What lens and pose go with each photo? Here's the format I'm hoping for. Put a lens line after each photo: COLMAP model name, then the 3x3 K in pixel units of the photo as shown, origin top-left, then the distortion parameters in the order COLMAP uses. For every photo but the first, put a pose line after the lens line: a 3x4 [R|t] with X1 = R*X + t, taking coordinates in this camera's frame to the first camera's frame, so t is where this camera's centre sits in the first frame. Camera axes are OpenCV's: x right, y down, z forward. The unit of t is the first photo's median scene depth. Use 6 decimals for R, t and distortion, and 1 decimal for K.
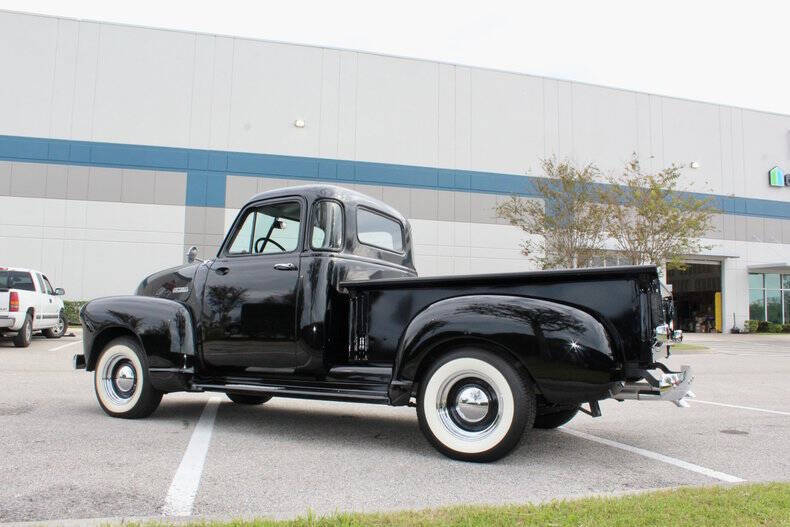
lens RADIAL K [[670.6, 0, 395.0], [0, 670.6, 263.5], [0, 0, 1]] dist [-0.170578, 0.164821]
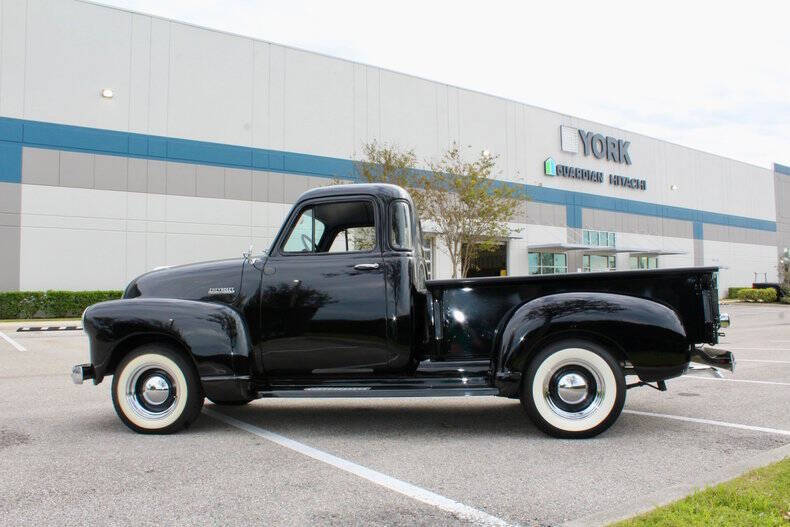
lens RADIAL K [[670.6, 0, 395.0], [0, 670.6, 263.5], [0, 0, 1]] dist [-0.170578, 0.164821]
pose [[0.936231, -0.010877, 0.351217, -0.112515], [-0.001240, 0.999412, 0.034255, -0.008251], [-0.351384, -0.032506, 0.935667, 0.010497]]
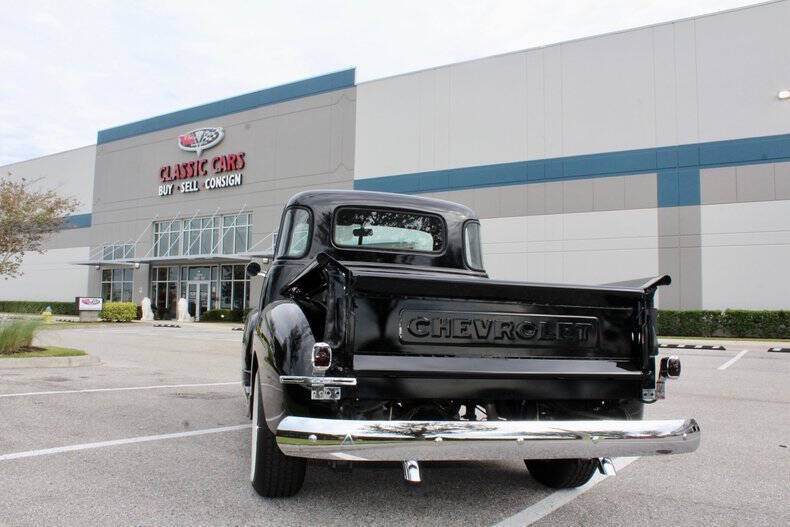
lens RADIAL K [[670.6, 0, 395.0], [0, 670.6, 263.5], [0, 0, 1]] dist [-0.170578, 0.164821]
pose [[0.651075, -0.061341, -0.756531, 0.177269], [0.053124, 0.997967, -0.035199, 0.007425], [0.757152, -0.017273, 0.653010, 0.112317]]
